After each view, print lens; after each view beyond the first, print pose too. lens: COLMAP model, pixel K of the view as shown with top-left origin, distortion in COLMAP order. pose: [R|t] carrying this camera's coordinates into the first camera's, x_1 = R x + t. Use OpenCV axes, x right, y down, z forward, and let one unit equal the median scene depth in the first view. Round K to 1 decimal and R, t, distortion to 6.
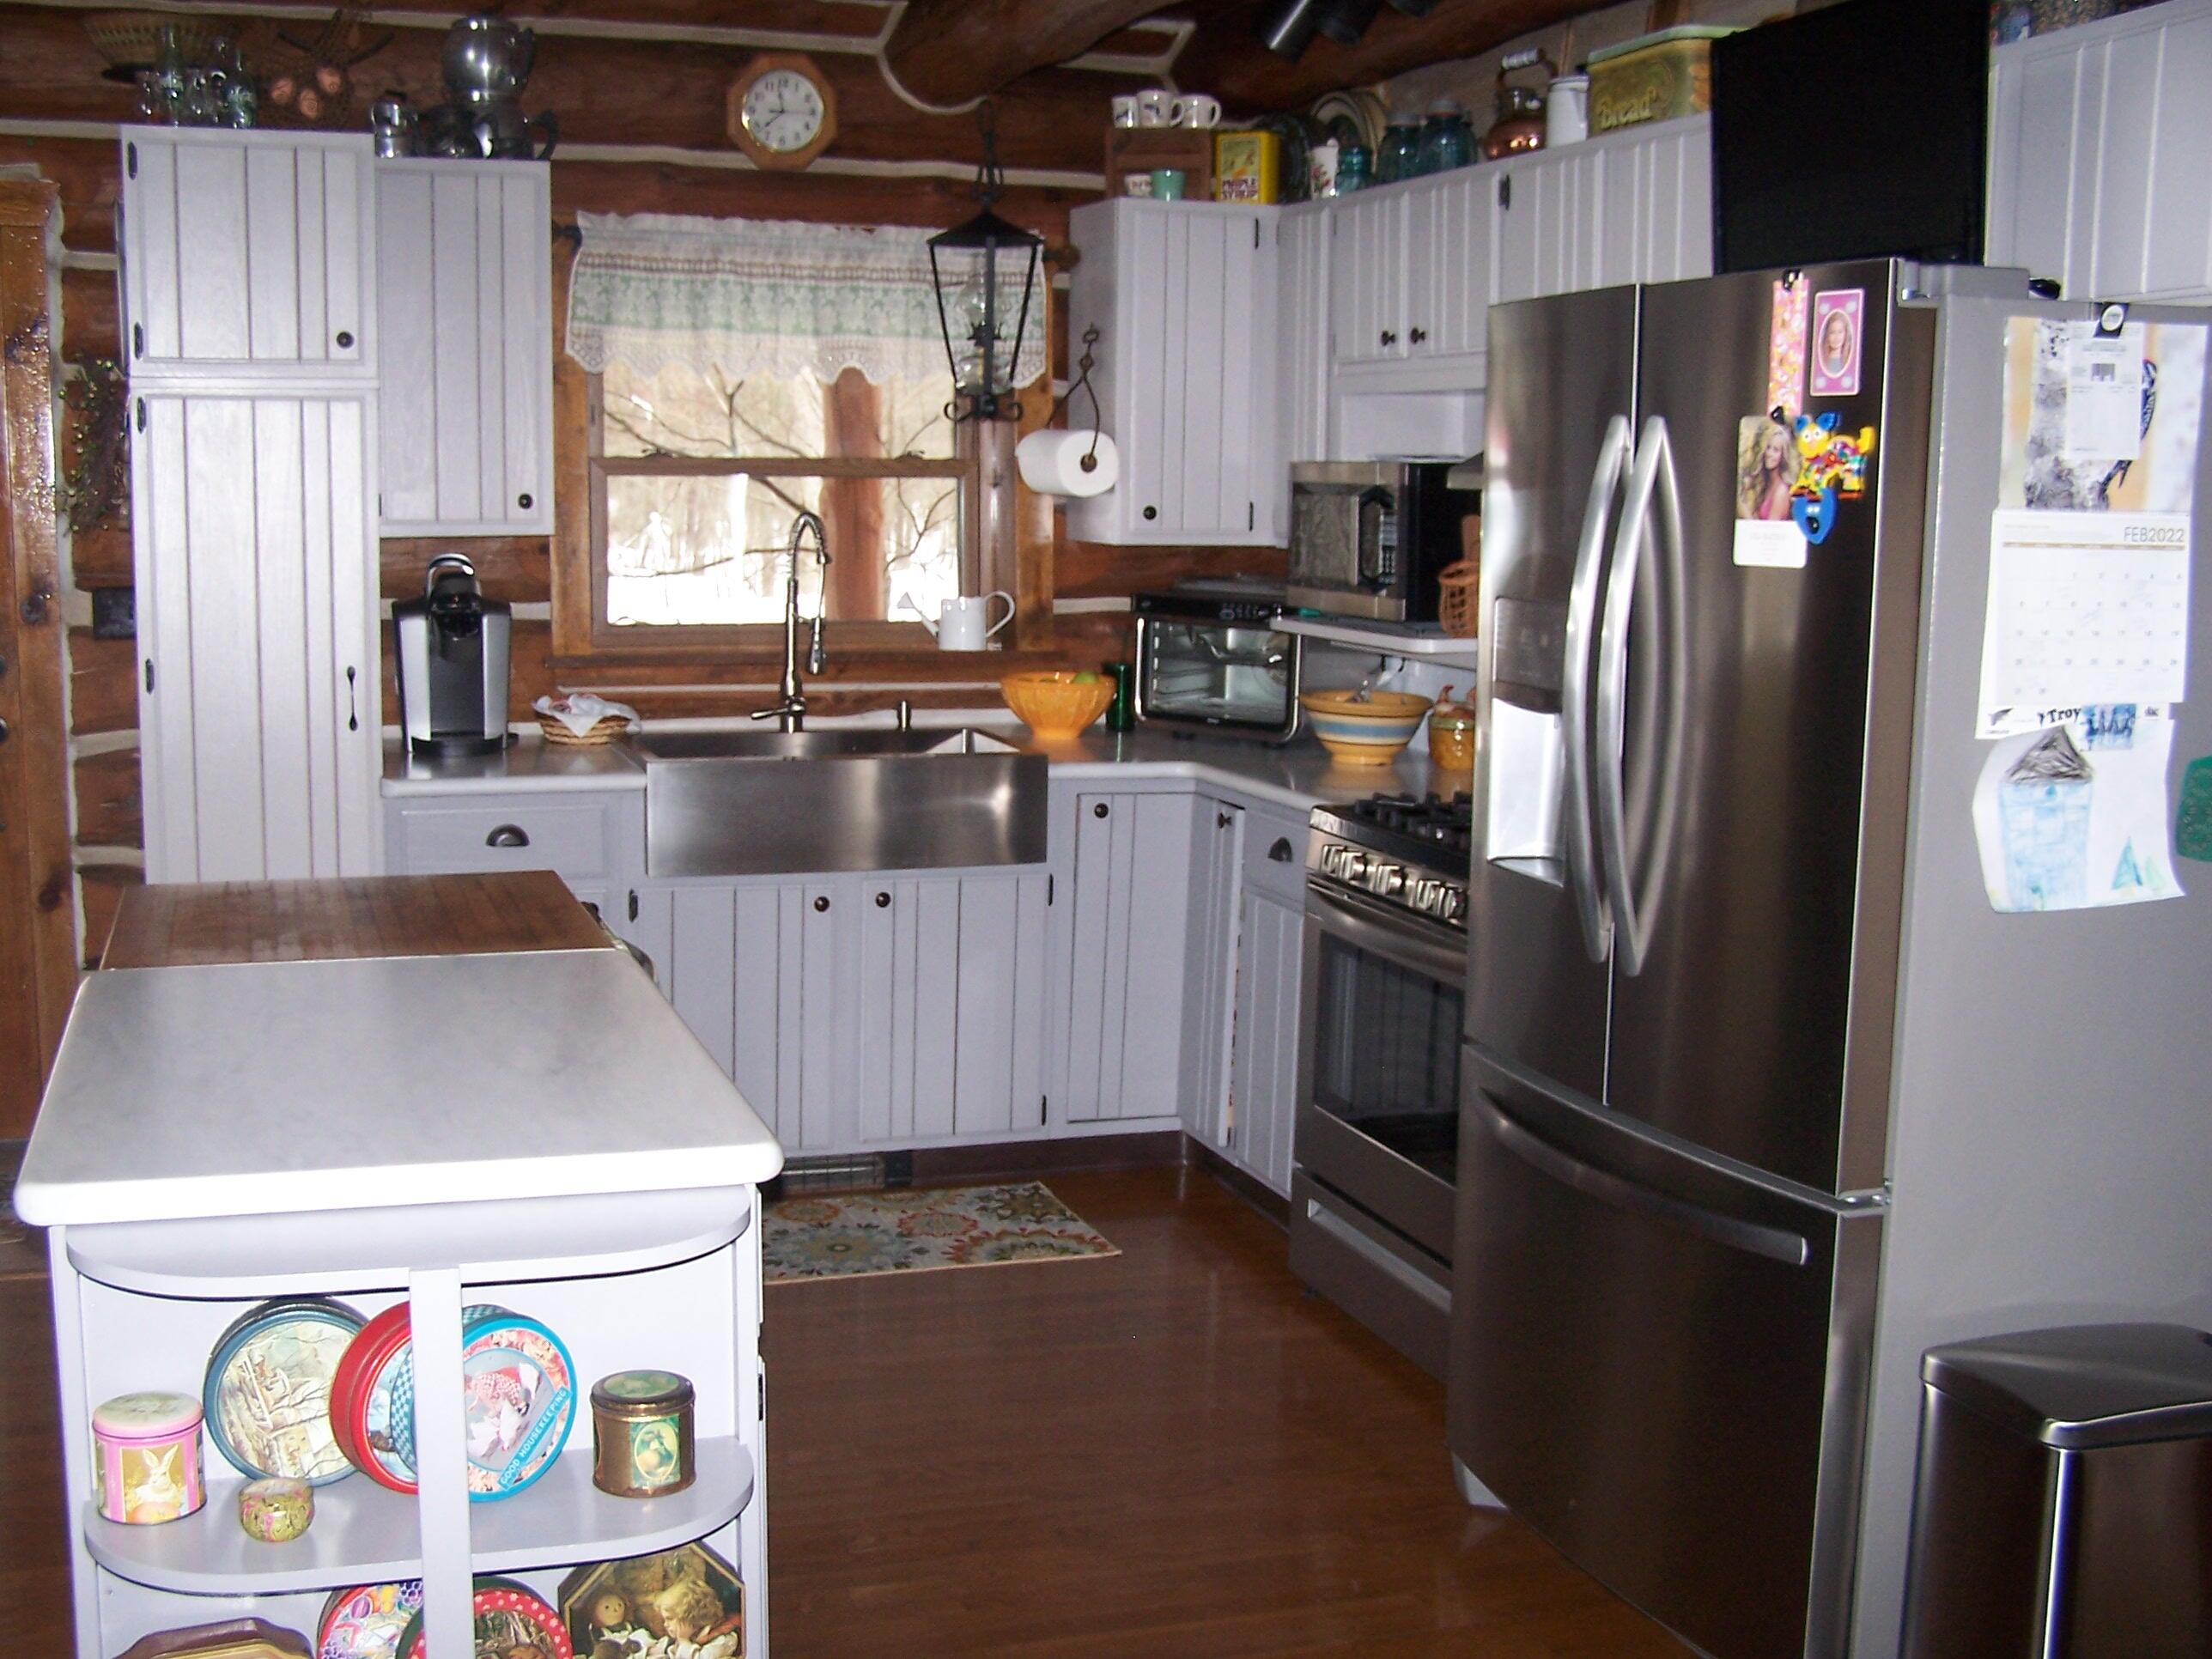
lens RADIAL K [[2554.9, 0, 1107.7], [0, 2554.9, 753.9], [0, 0, 1]] dist [-0.005828, 0.005068]
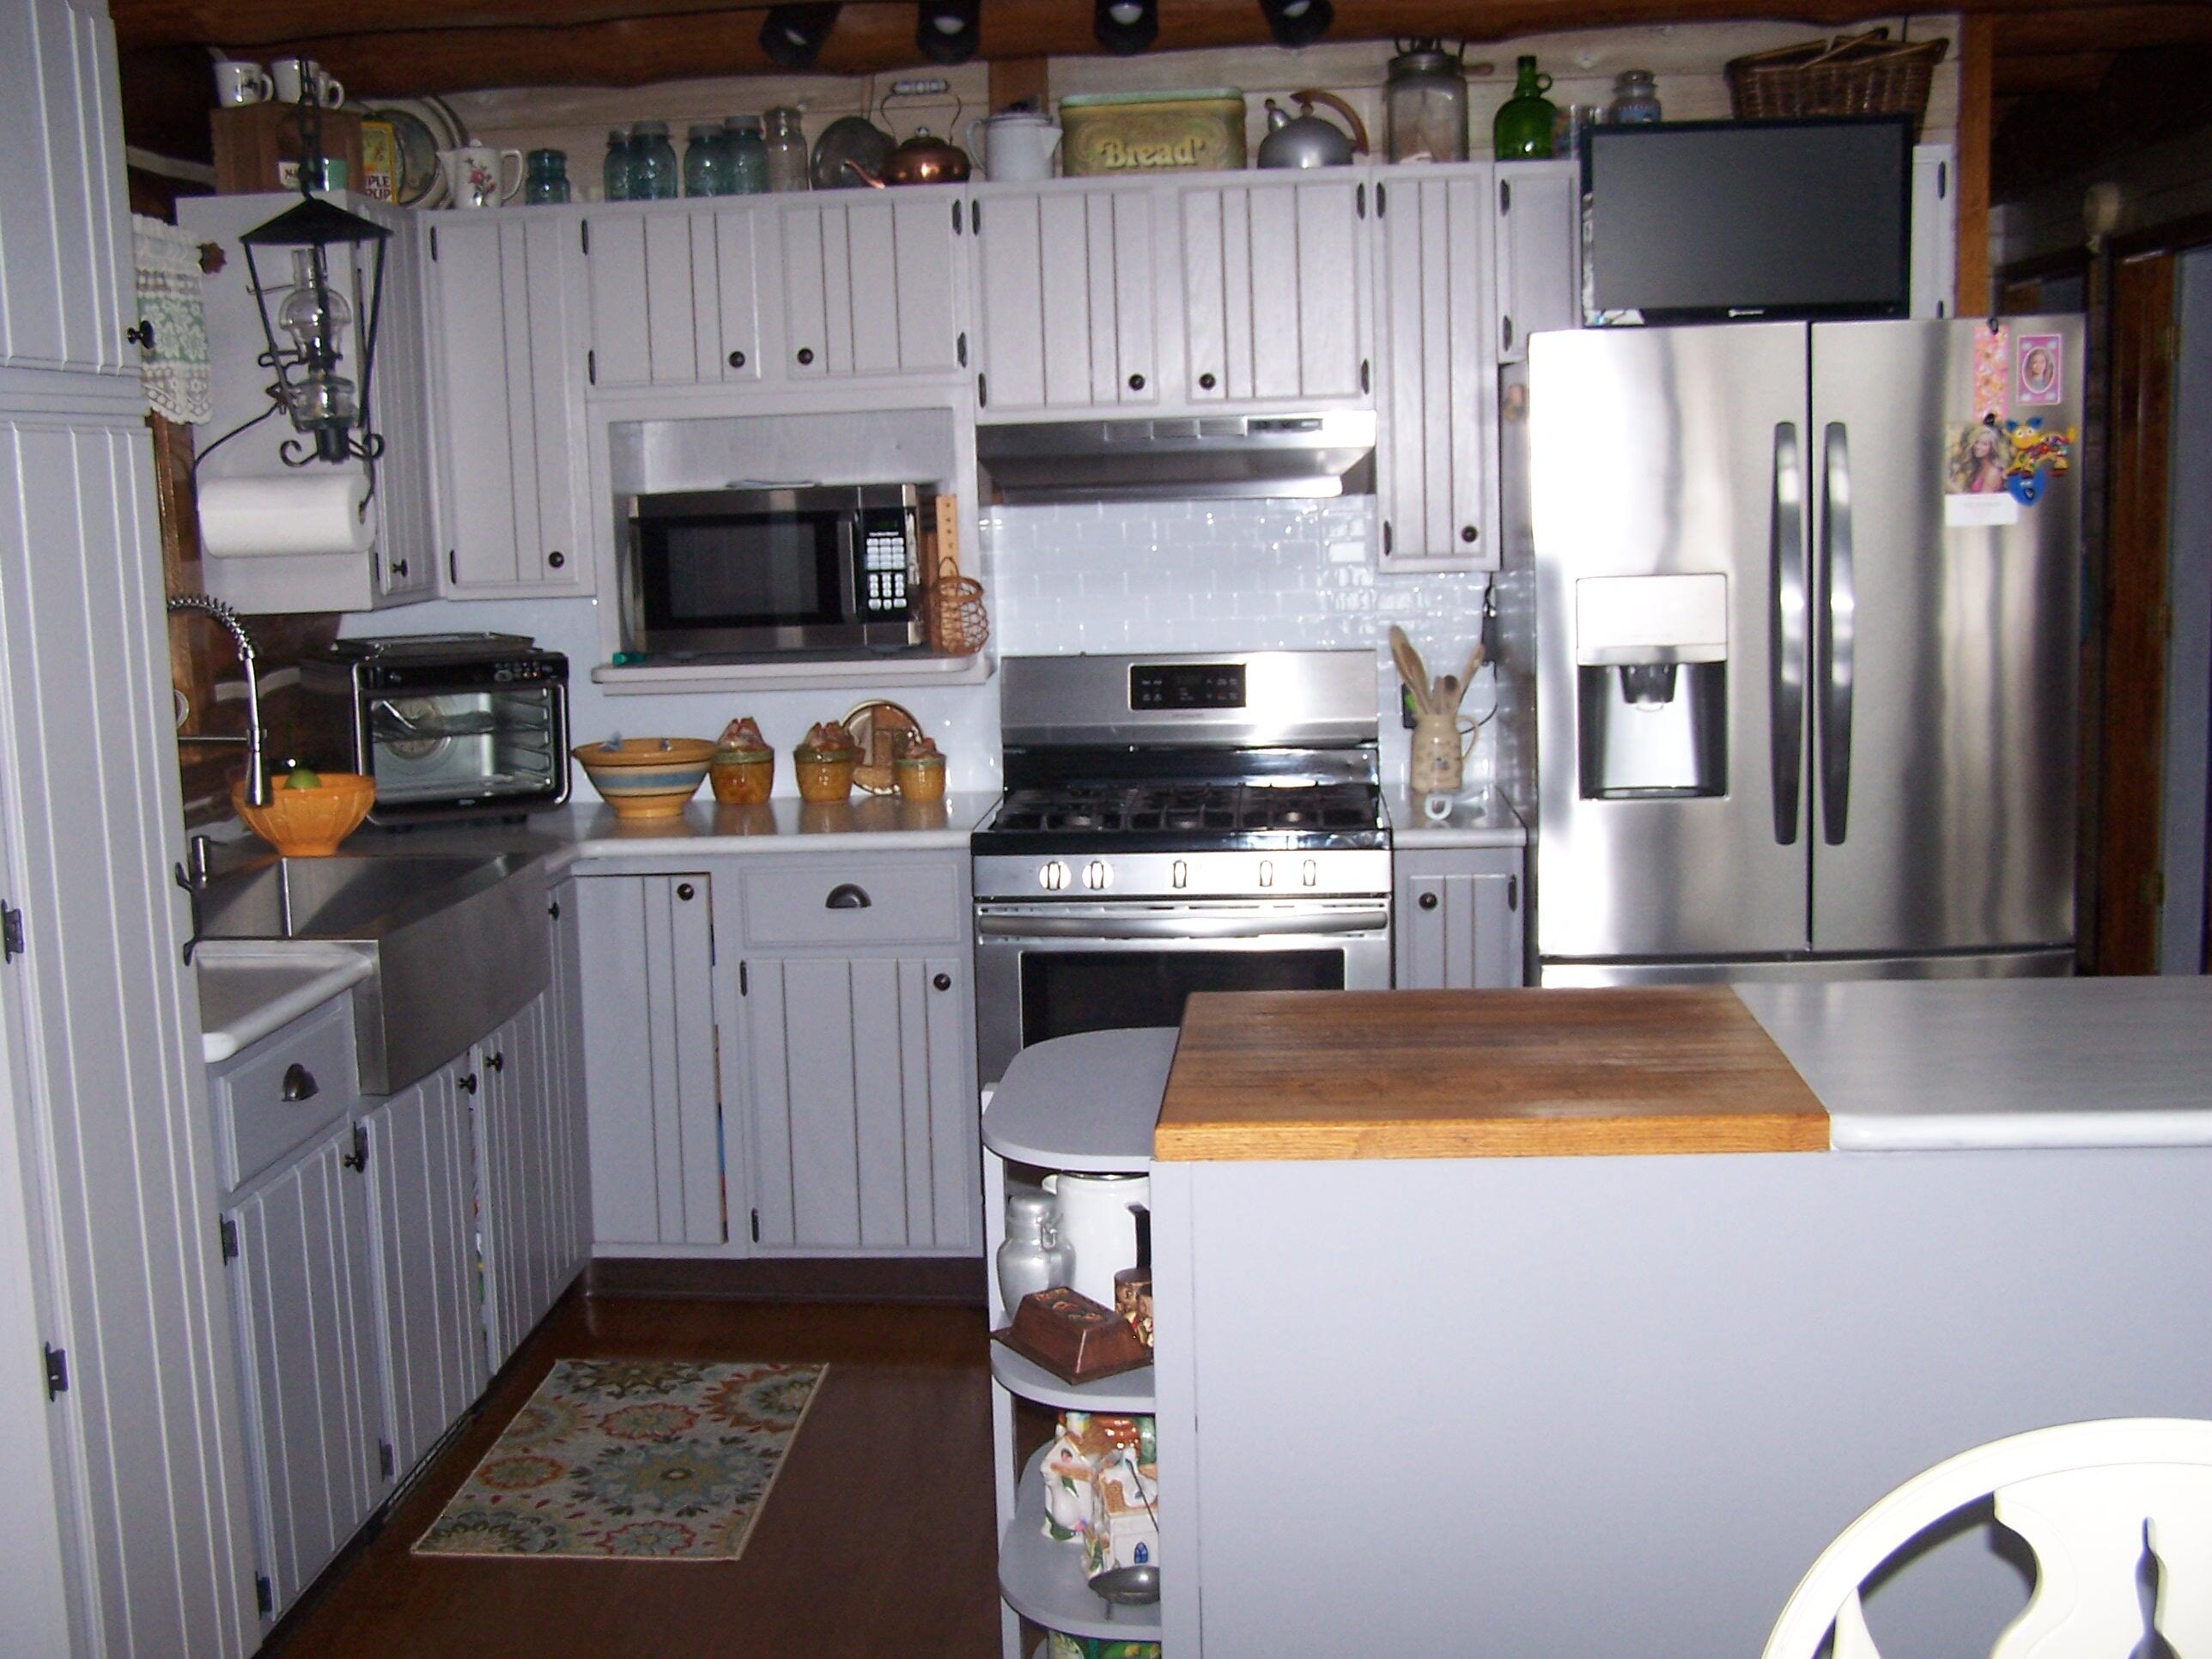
lens RADIAL K [[2489.8, 0, 1106.0], [0, 2489.8, 829.5], [0, 0, 1]] dist [-0.256688, 0.588699]
pose [[0.413558, -0.161817, 0.895983, -0.642280], [0.142368, 0.983468, 0.111904, -0.069270], [-0.899278, 0.081281, 0.429759, 0.471590]]
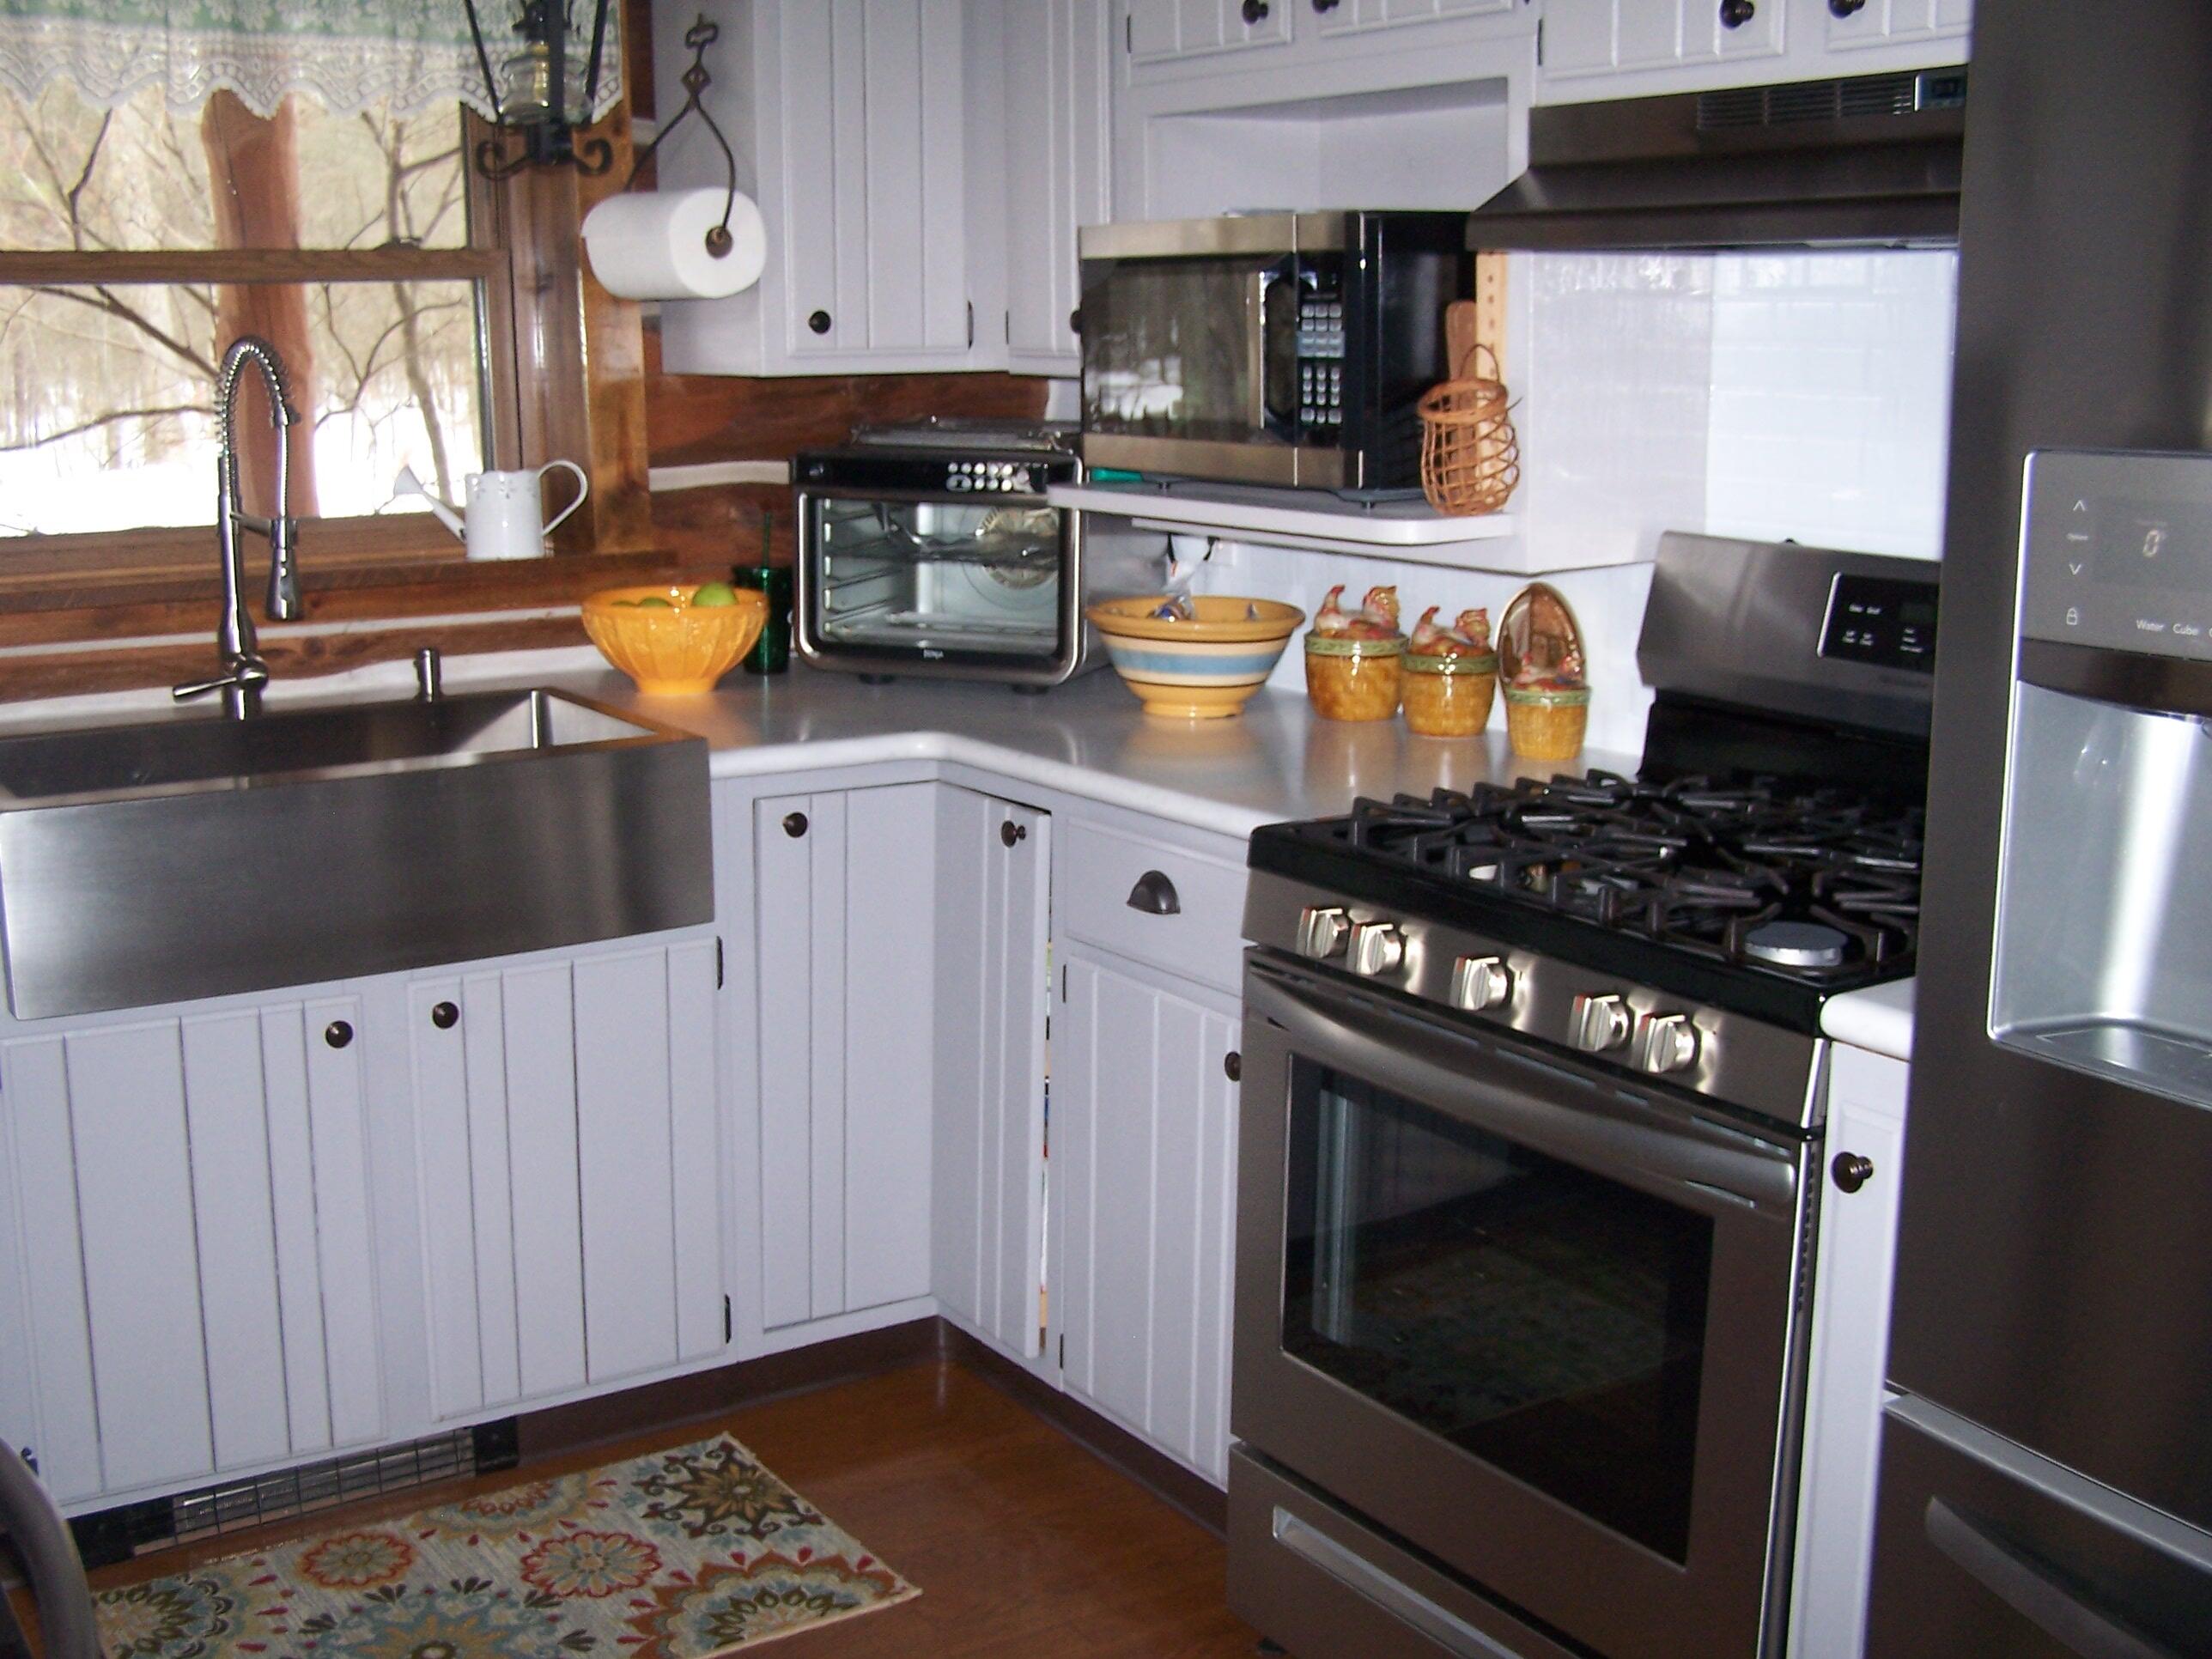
lens RADIAL K [[2596.2, 0, 1059.4], [0, 2596.2, 827.3], [0, 0, 1]] dist [-0.087910, 0.033933]
pose [[0.975008, -0.067063, 0.211806, -0.070046], [0.048362, 0.994558, 0.092276, -0.029588], [-0.216842, -0.079727, 0.972946, 0.391353]]
